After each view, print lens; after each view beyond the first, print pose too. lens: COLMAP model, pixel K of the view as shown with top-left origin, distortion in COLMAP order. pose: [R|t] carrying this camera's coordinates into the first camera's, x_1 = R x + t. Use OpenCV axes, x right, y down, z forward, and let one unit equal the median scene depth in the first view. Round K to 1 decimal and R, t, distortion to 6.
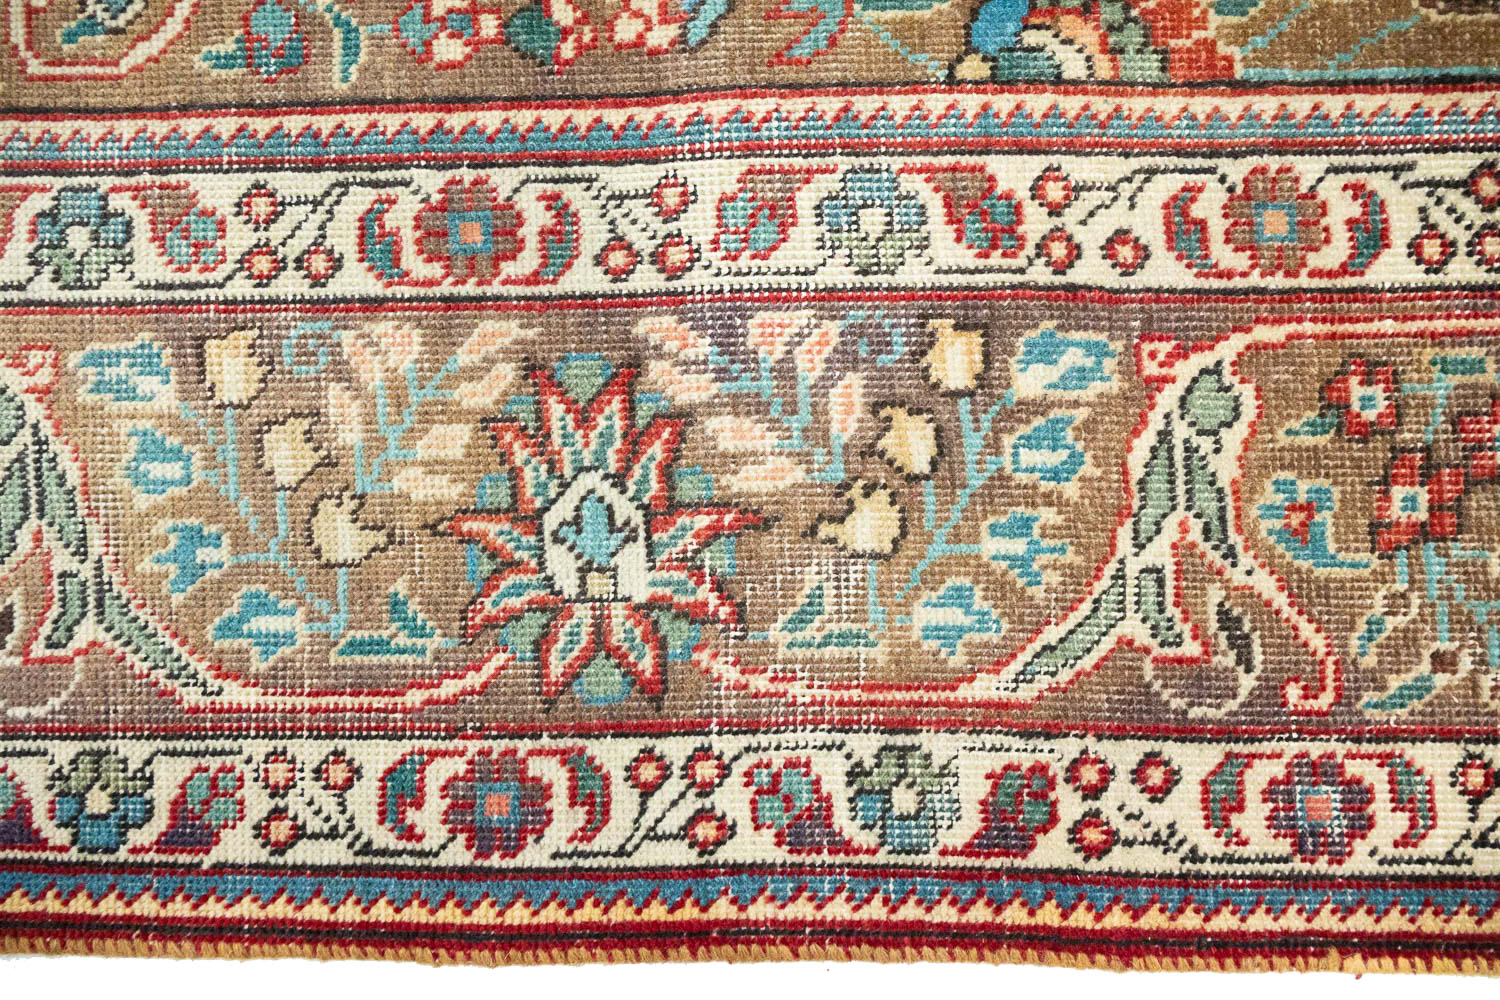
lens RADIAL K [[1233.4, 0, 761.7], [0, 1233.4, 476.3], [0, 0, 1]] dist [-0.003565, 0.001665]
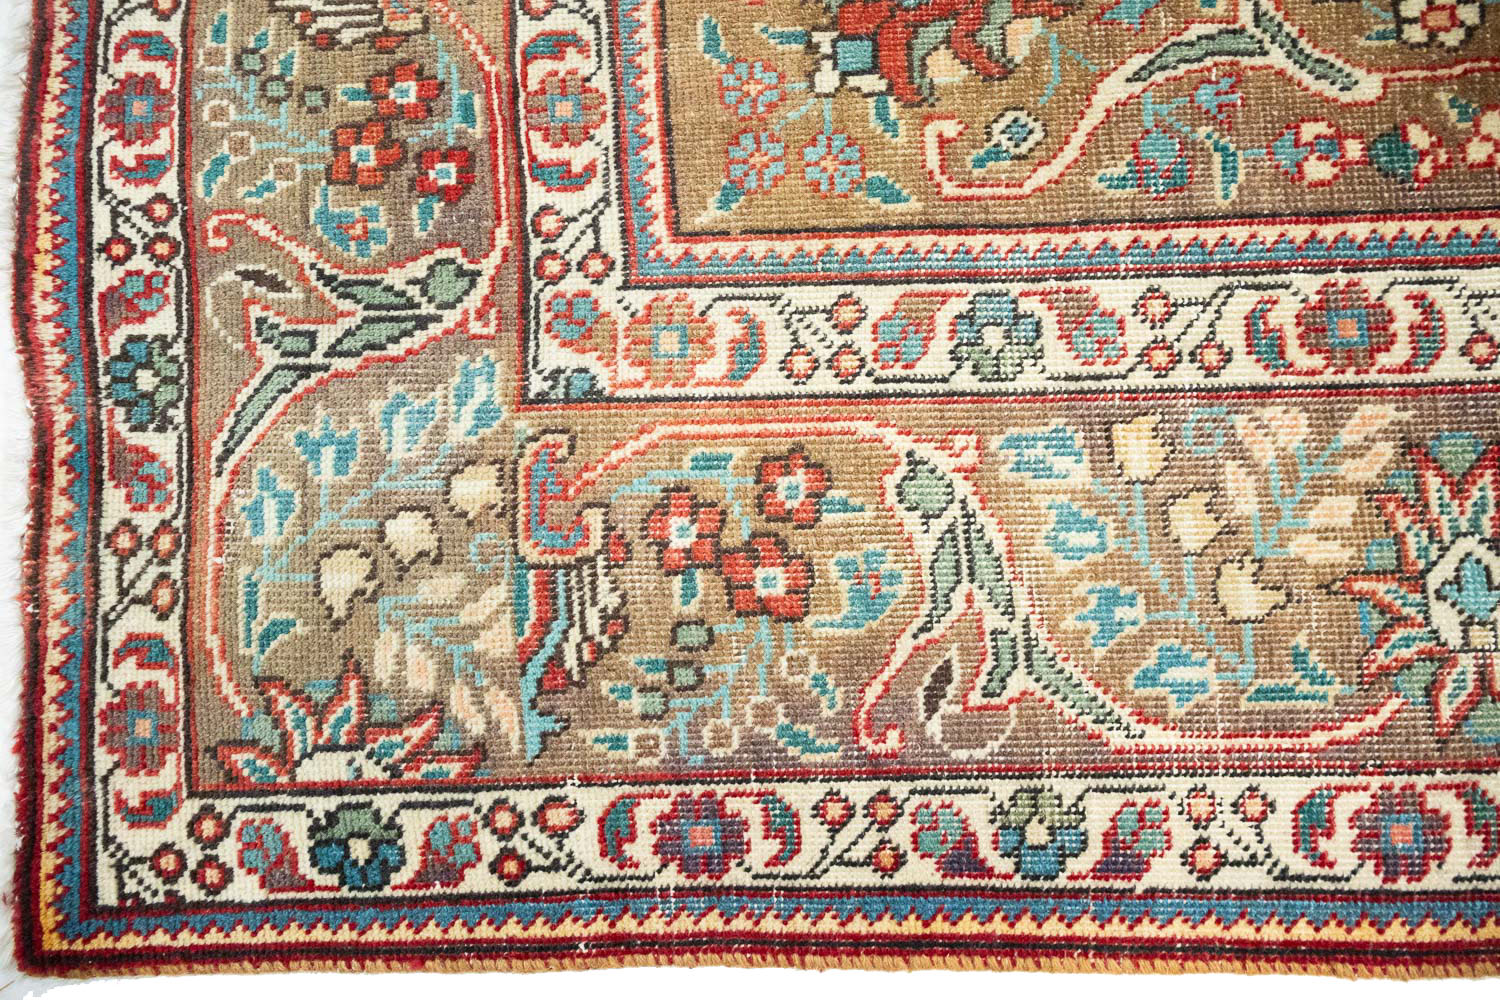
lens RADIAL K [[1233.4, 0, 761.7], [0, 1233.4, 476.3], [0, 0, 1]] dist [-0.003565, 0.001665]
pose [[0.999826, -0.010042, -0.015740, -0.765838], [0.009323, 0.998939, -0.045107, -0.014181], [0.016176, 0.044952, 0.998858, -0.144968]]
